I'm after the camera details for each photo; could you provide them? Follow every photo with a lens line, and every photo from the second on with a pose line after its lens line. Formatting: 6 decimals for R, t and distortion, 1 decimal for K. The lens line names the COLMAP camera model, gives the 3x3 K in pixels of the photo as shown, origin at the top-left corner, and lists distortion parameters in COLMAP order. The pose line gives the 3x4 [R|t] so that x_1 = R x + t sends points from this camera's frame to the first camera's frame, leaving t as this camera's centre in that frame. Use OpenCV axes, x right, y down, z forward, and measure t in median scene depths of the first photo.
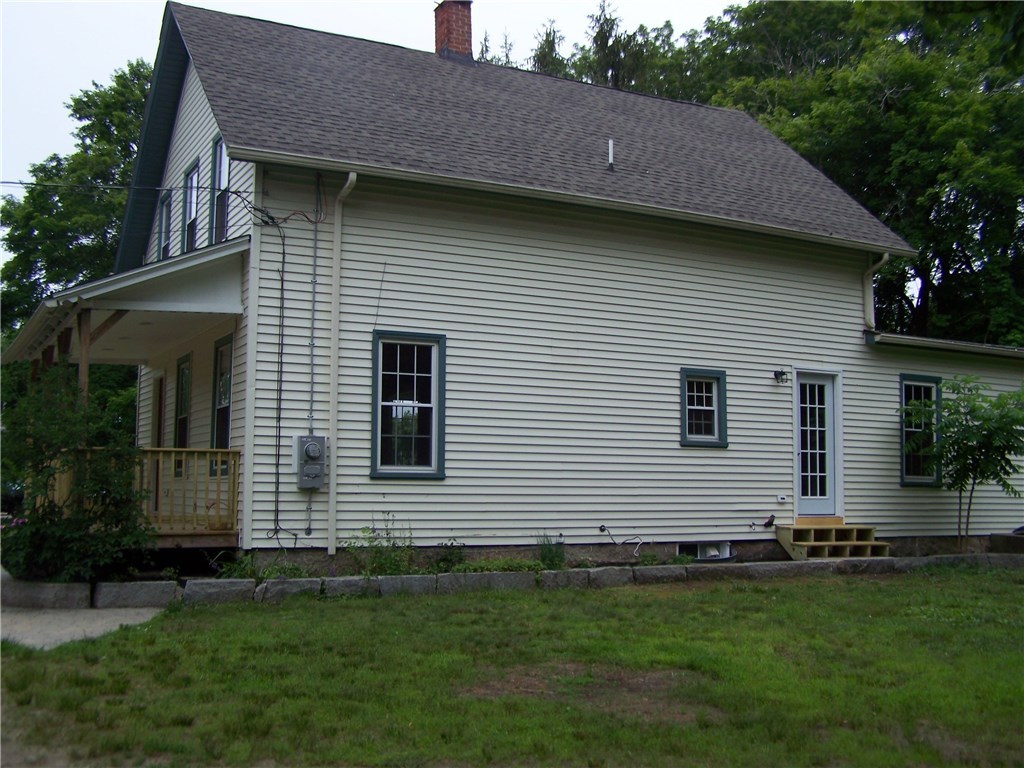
lens RADIAL K [[1119.7, 0, 512.0], [0, 1119.7, 384.0], [0, 0, 1]] dist [-0.024405, -0.012566]
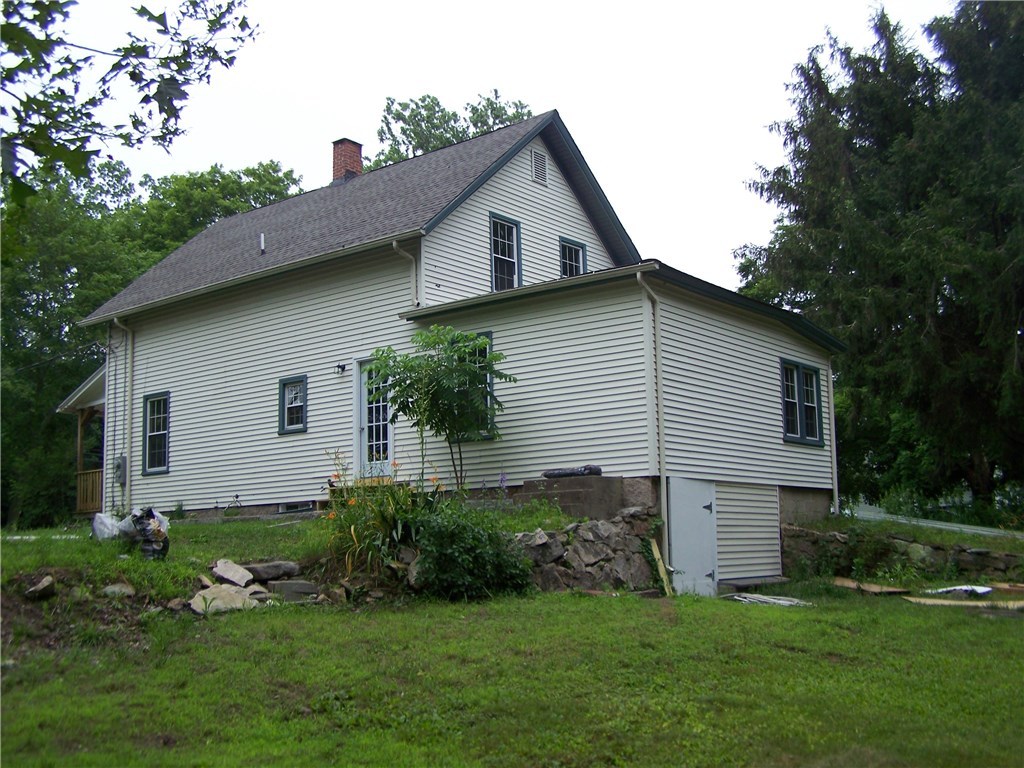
lens RADIAL K [[1119.7, 0, 512.0], [0, 1119.7, 384.0], [0, 0, 1]] dist [-0.024405, -0.012566]
pose [[0.387908, -0.153019, -0.908908, 1.540068], [0.123261, 0.985877, -0.113371, 0.186427], [0.913419, -0.068055, 0.401290, 0.704719]]
